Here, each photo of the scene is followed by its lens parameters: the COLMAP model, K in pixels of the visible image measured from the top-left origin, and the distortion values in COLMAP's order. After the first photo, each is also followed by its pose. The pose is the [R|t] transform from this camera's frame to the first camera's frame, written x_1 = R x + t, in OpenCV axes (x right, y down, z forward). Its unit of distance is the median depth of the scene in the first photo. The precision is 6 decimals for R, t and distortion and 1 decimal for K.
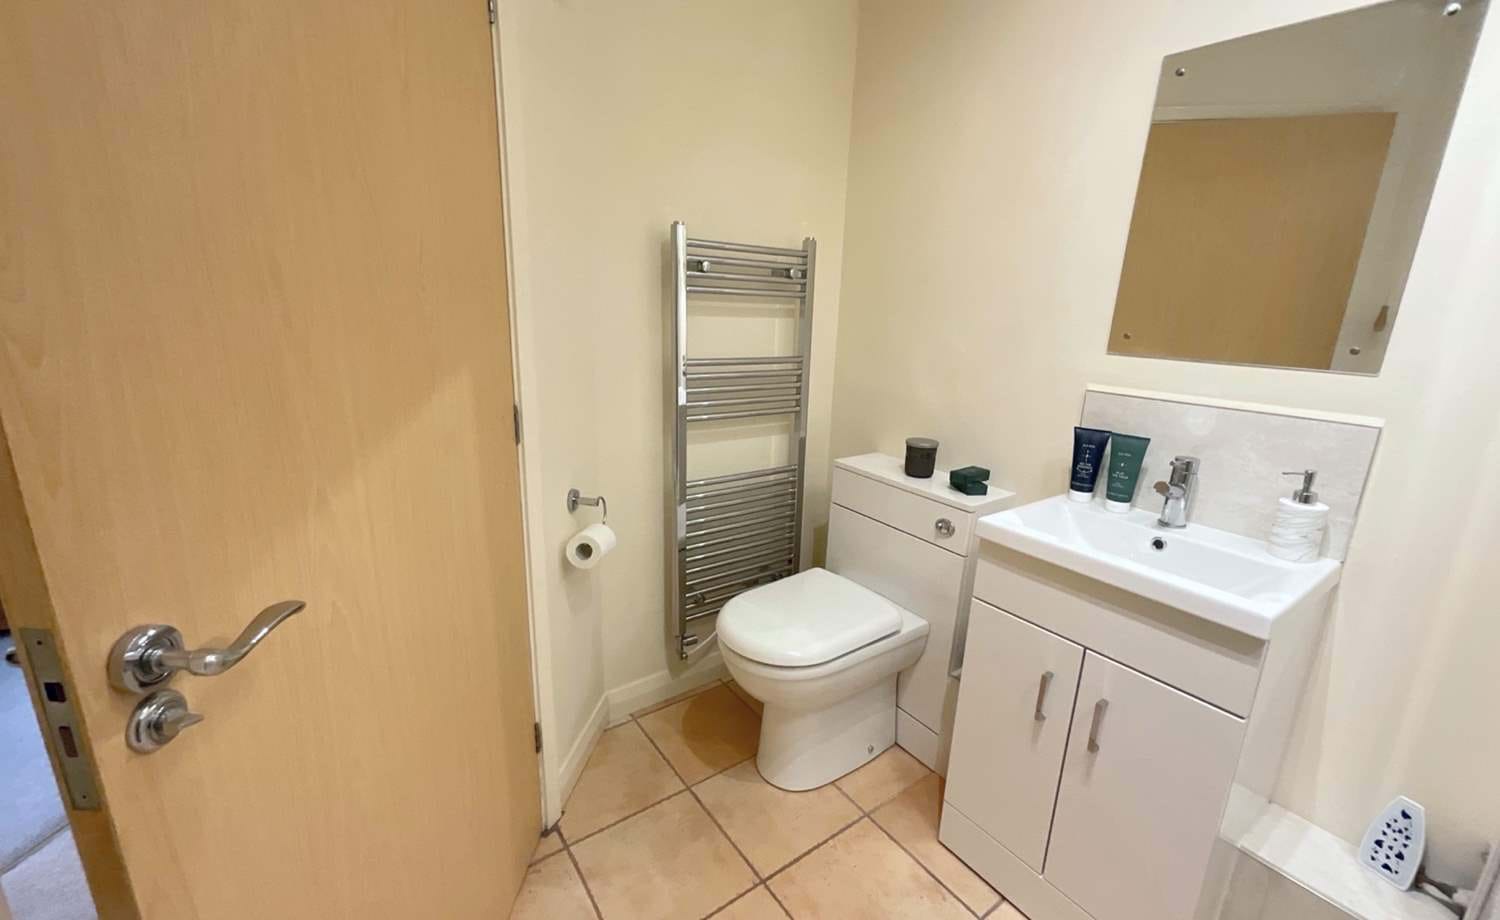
lens RADIAL K [[606.0, 0, 751.6], [0, 606.0, 460.1], [0, 0, 1]] dist [-0.009130, 0.000044]
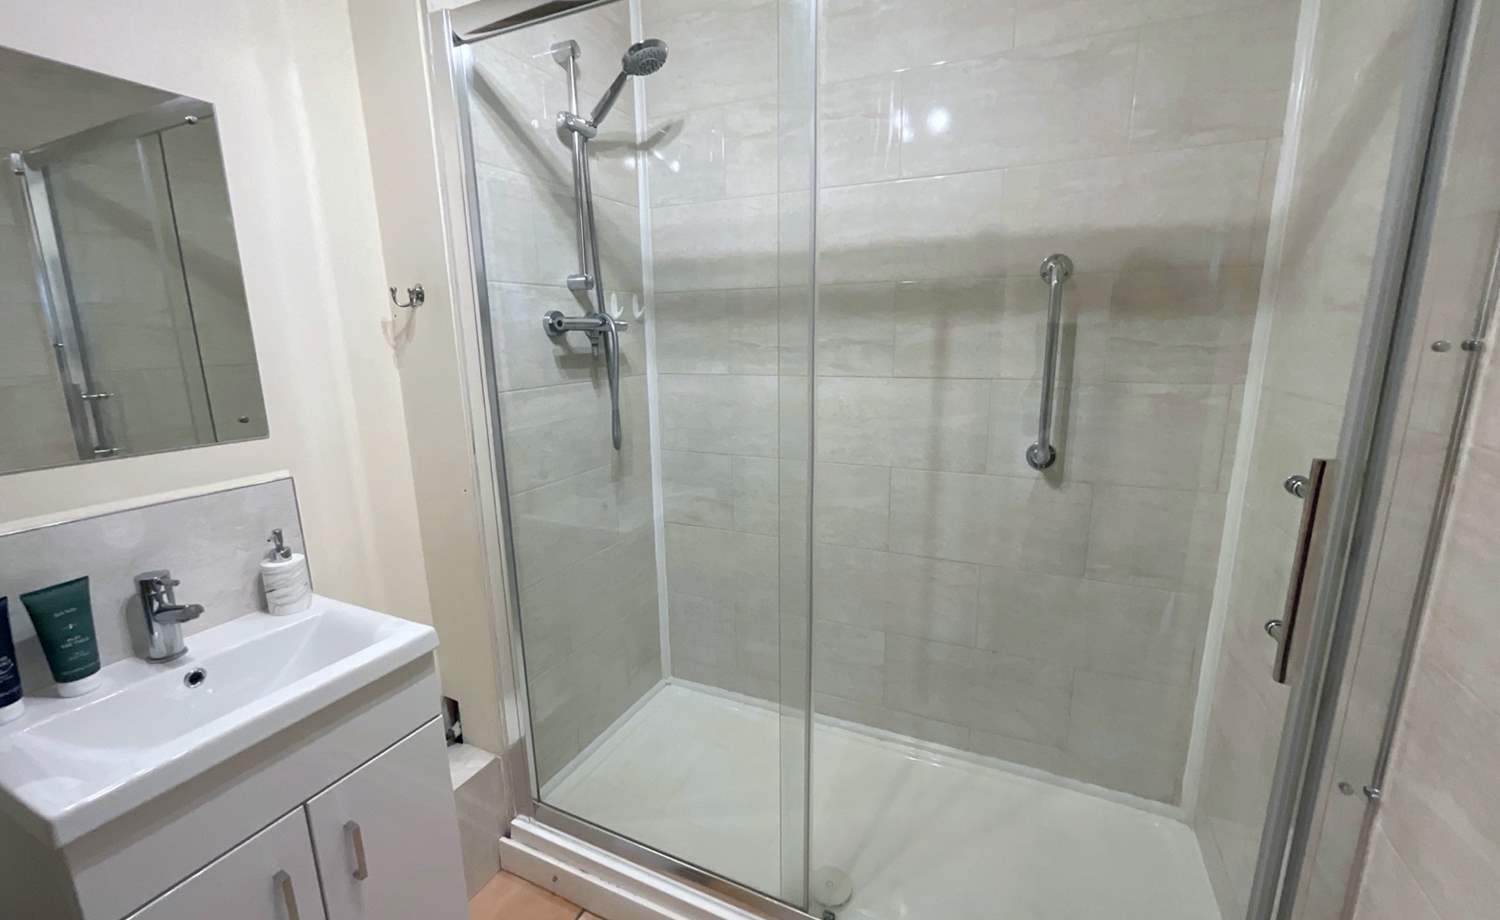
lens RADIAL K [[606.0, 0, 751.6], [0, 606.0, 457.0], [0, 0, 1]] dist [-0.009130, 0.000044]
pose [[-0.489118, -0.212754, 0.845872, -0.336691], [0.202754, 0.915495, 0.347506, -0.275533], [-0.848324, 0.341476, -0.404648, 0.606411]]
